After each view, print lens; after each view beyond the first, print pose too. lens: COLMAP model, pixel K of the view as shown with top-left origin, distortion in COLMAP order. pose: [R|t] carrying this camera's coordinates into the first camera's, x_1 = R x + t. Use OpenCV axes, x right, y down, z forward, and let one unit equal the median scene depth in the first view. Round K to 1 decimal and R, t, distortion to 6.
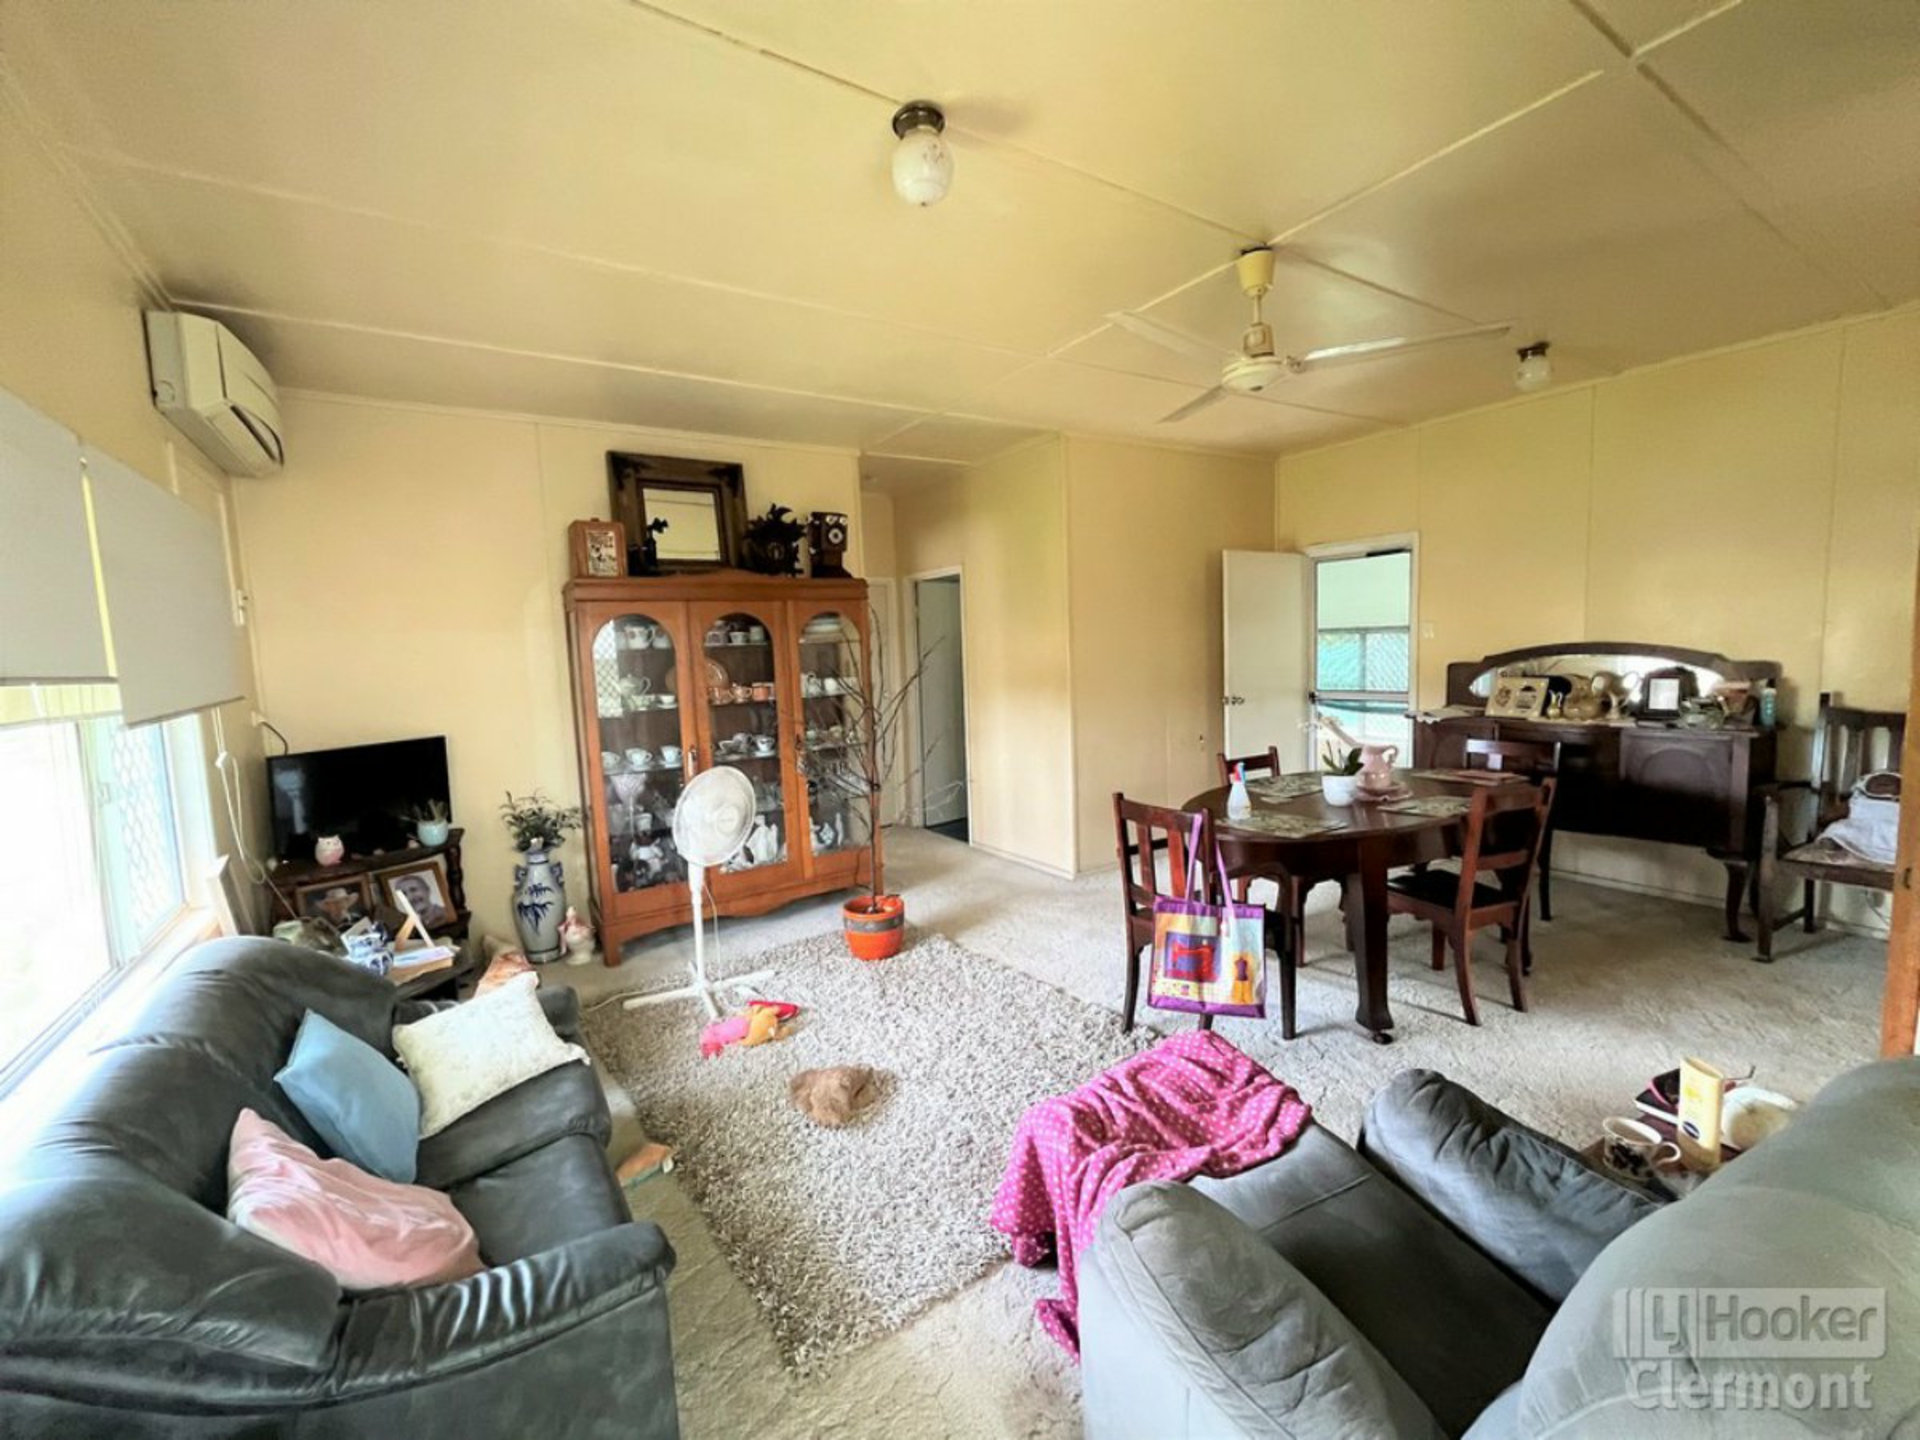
lens RADIAL K [[788.3, 0, 958.4], [0, 788.3, 717.3], [0, 0, 1]] dist [-0.007435, -0.000641]
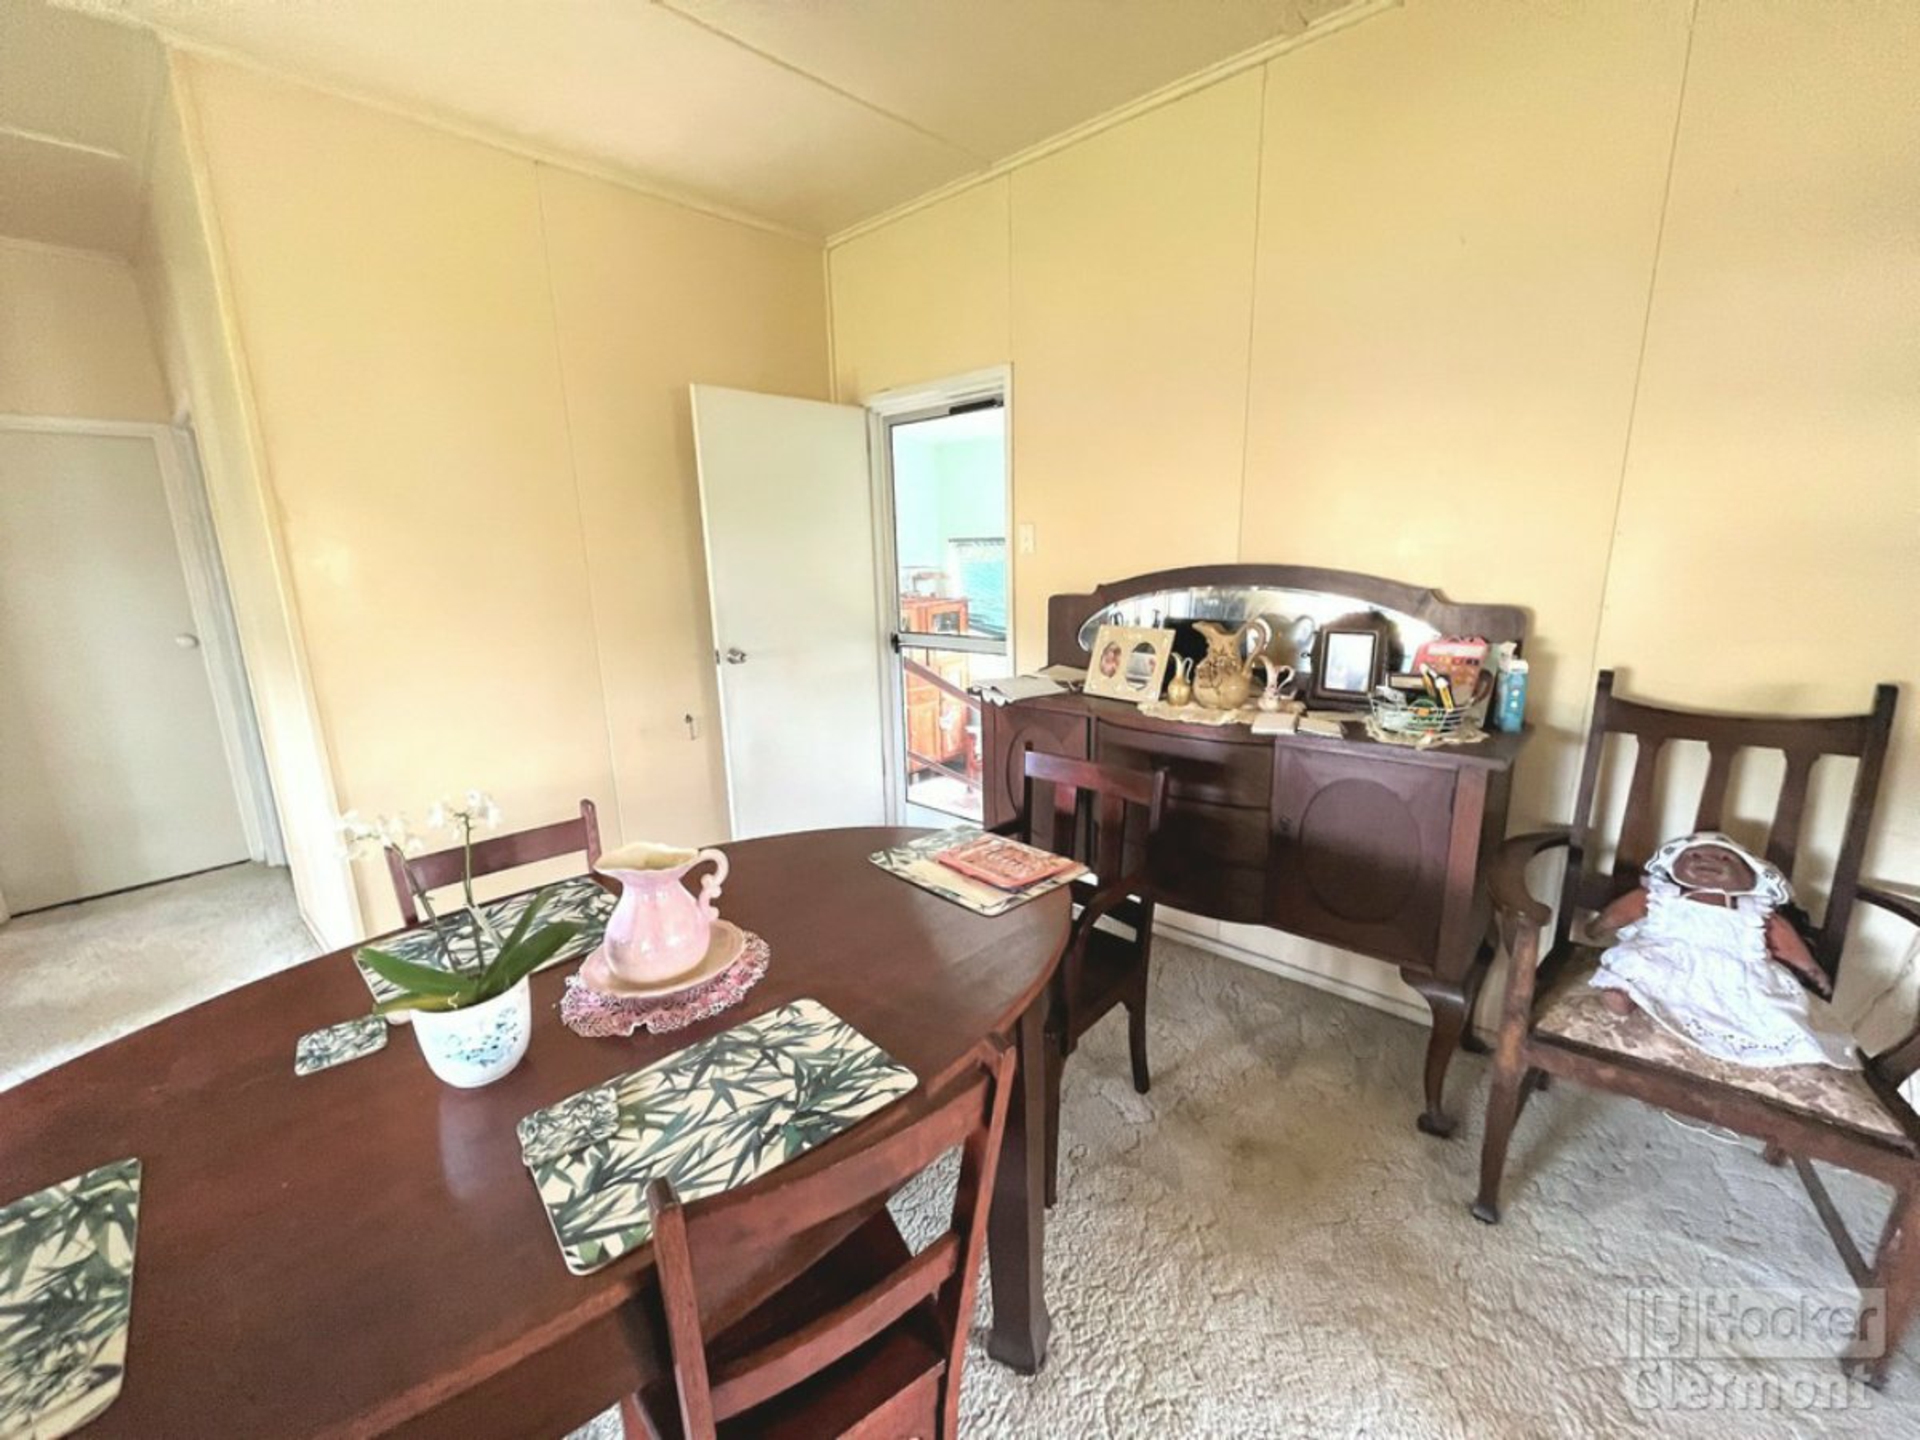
lens RADIAL K [[788.3, 0, 958.3], [0, 788.3, 722.1], [0, 0, 1]] dist [-0.007435, -0.000641]
pose [[0.963524, -0.042646, 0.264202, 0.494308], [0.010824, 0.992624, 0.120753, -0.058009], [-0.267402, -0.113489, 0.956878, 0.545617]]
